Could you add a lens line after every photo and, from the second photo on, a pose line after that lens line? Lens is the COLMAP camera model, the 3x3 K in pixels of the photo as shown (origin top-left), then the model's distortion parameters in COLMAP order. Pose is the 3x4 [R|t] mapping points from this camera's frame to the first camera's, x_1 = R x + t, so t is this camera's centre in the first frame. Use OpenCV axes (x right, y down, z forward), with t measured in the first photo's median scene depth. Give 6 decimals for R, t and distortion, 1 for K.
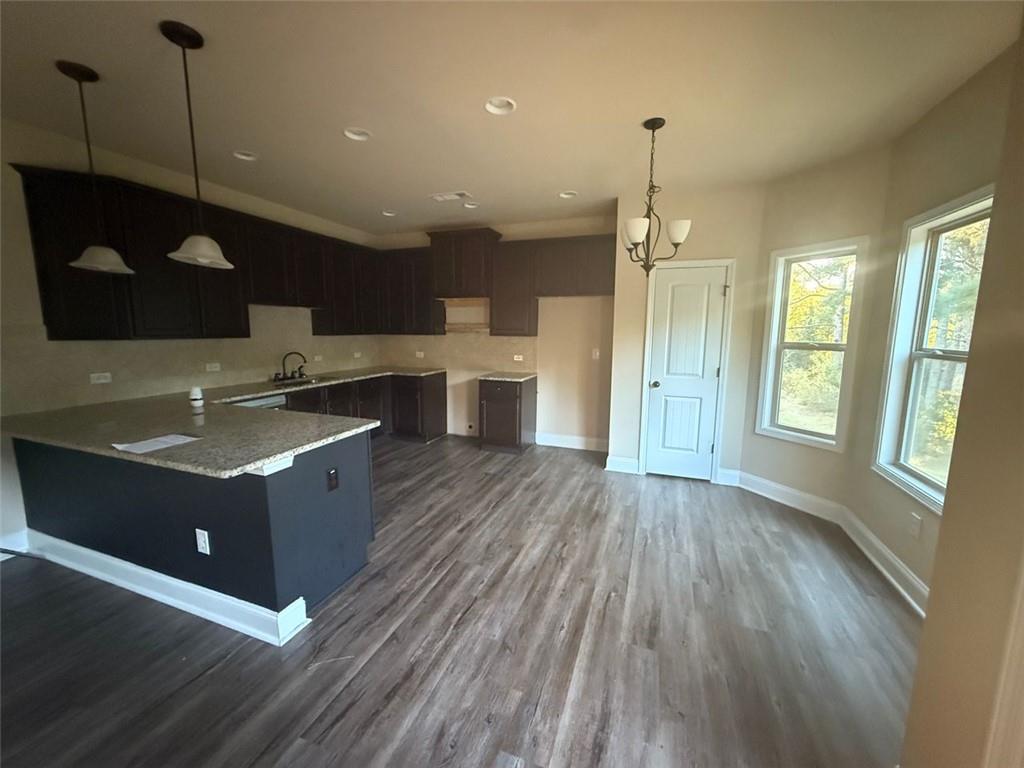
lens RADIAL K [[408.1, 0, 510.7], [0, 408.1, 384.0], [0, 0, 1]] dist [-0.001420, -0.000021]
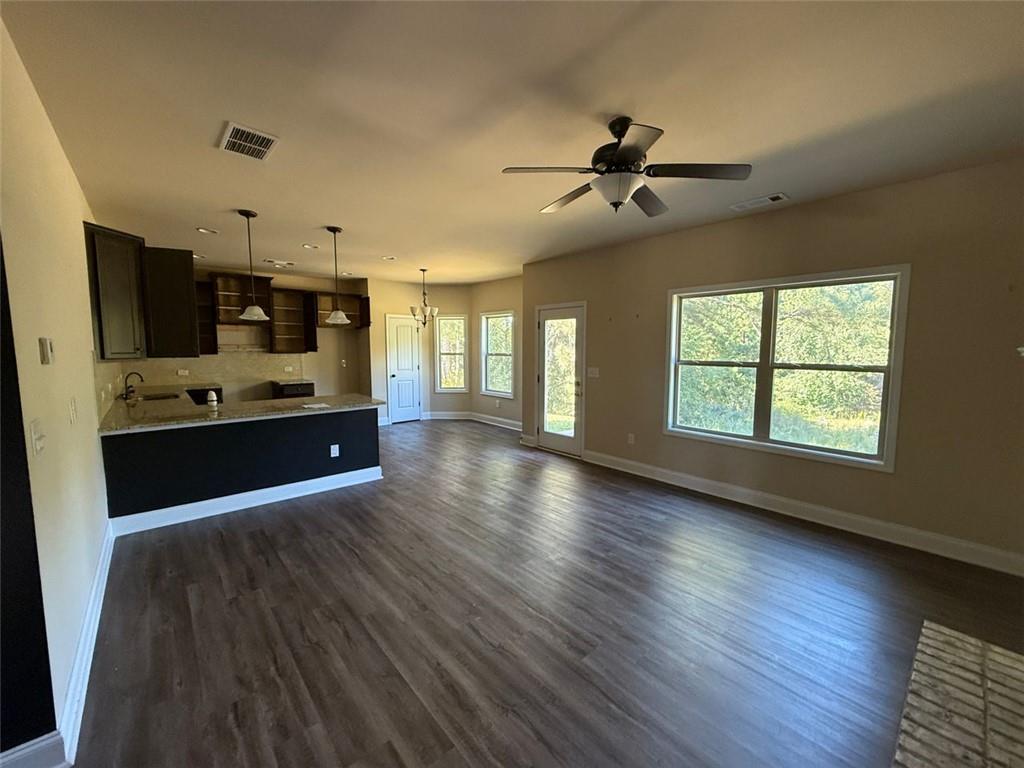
lens RADIAL K [[408.1, 0, 510.7], [0, 408.1, 384.0], [0, 0, 1]] dist [-0.001420, -0.000021]
pose [[0.476268, -0.088964, 0.874788, -1.252968], [0.123292, 0.991797, 0.033738, 0.049926], [-0.870613, 0.091786, 0.483330, -0.492898]]
